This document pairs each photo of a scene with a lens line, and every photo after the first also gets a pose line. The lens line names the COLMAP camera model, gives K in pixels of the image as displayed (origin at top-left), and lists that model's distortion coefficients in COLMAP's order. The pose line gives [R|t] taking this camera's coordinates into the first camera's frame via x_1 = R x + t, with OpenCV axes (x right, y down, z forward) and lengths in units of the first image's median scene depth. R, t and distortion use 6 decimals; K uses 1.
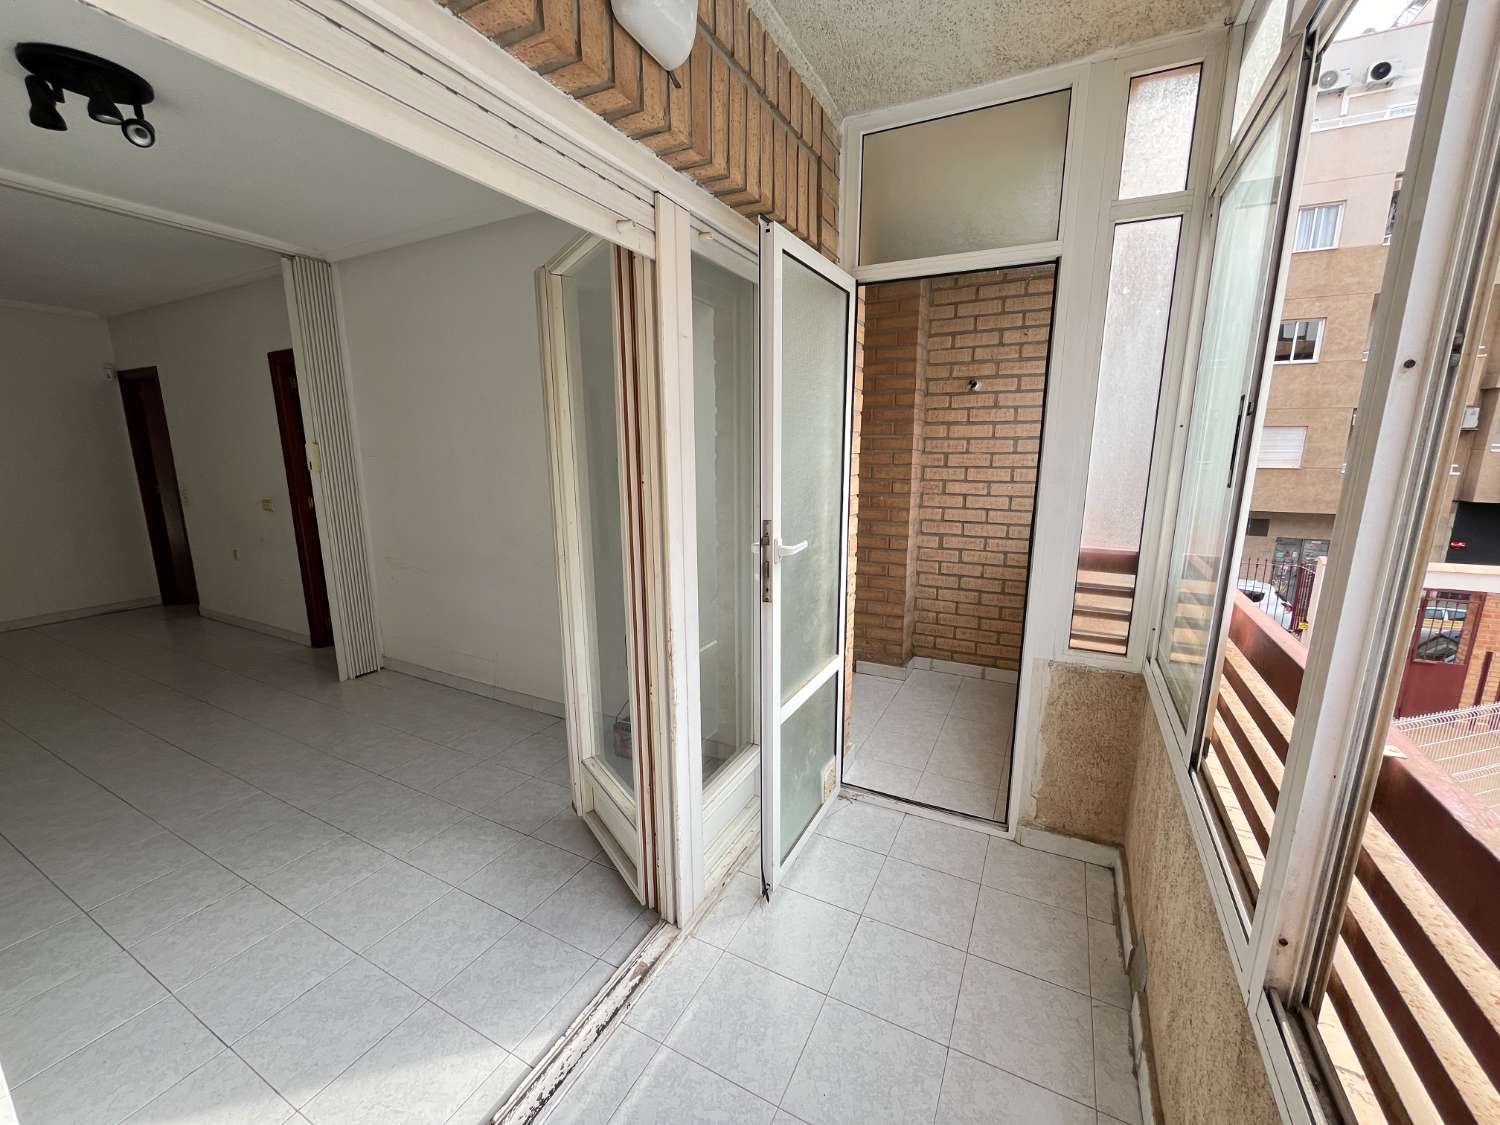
lens RADIAL K [[607.7, 0, 749.8], [0, 607.7, 566.7], [0, 0, 1]] dist [-0.002246, -0.000335]
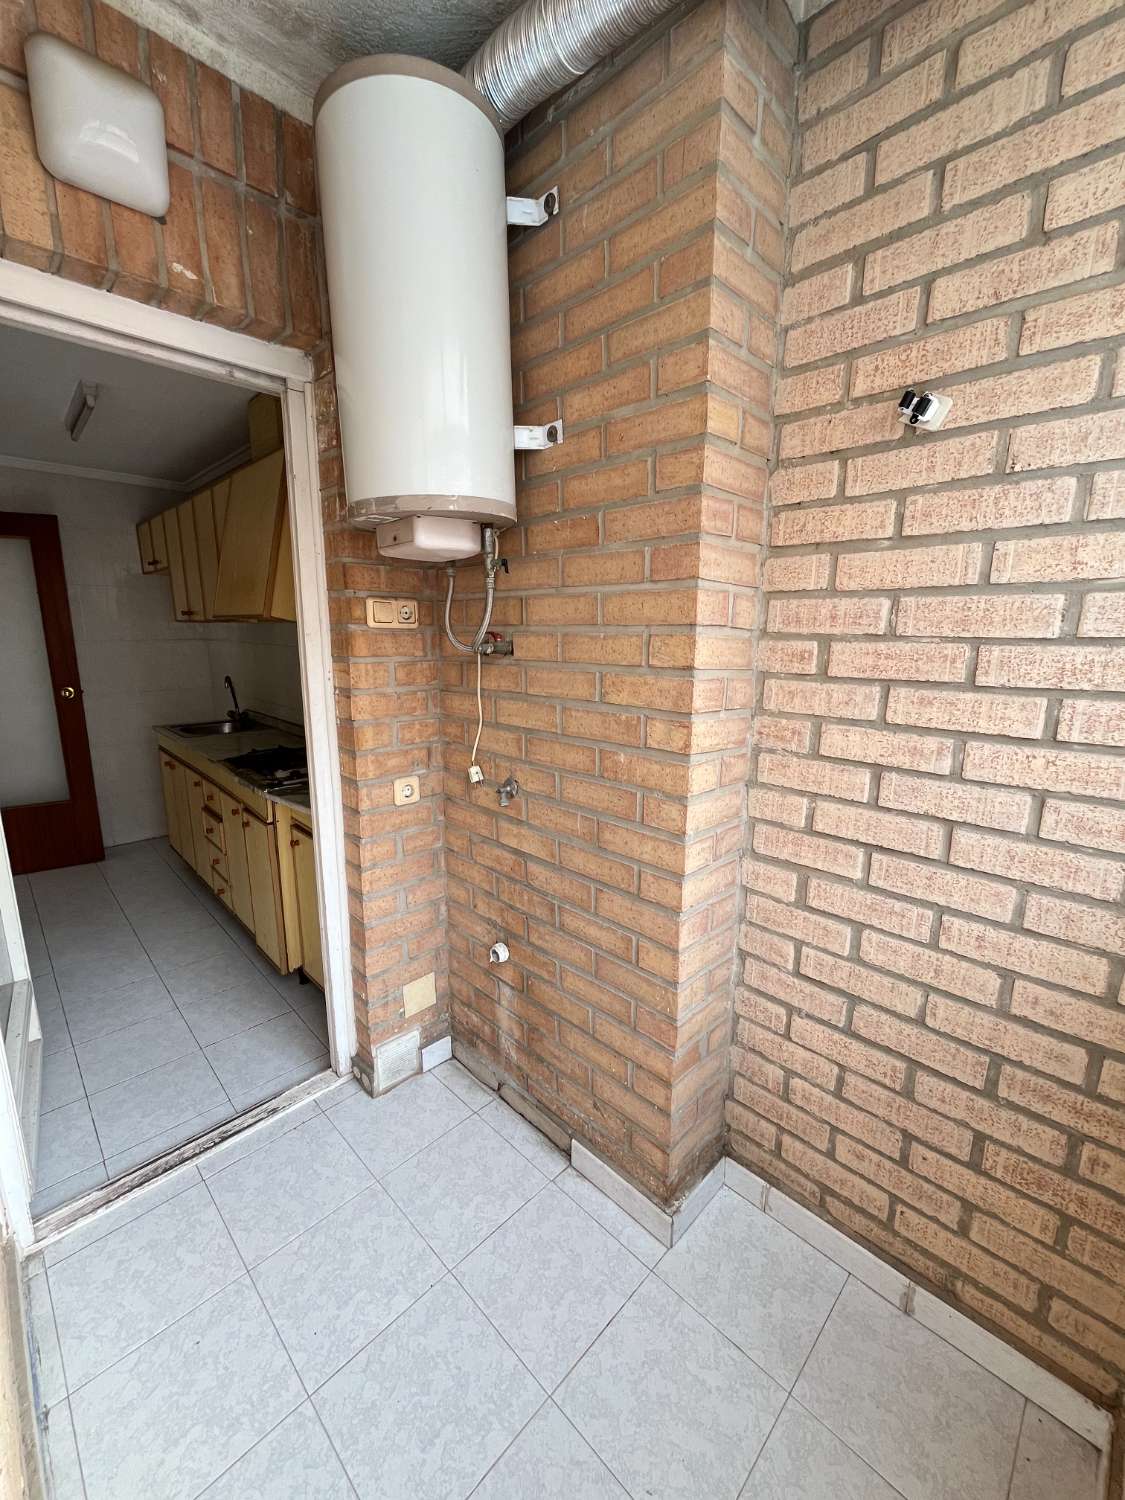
lens RADIAL K [[607.7, 0, 558.2], [0, 607.7, 749.5], [0, 0, 1]] dist [-0.002246, -0.000335]
pose [[0.949239, 0.072021, -0.306199, 0.293881], [-0.072888, 0.997303, 0.008617, -0.119336], [0.305993, 0.014139, 0.951929, 0.645498]]
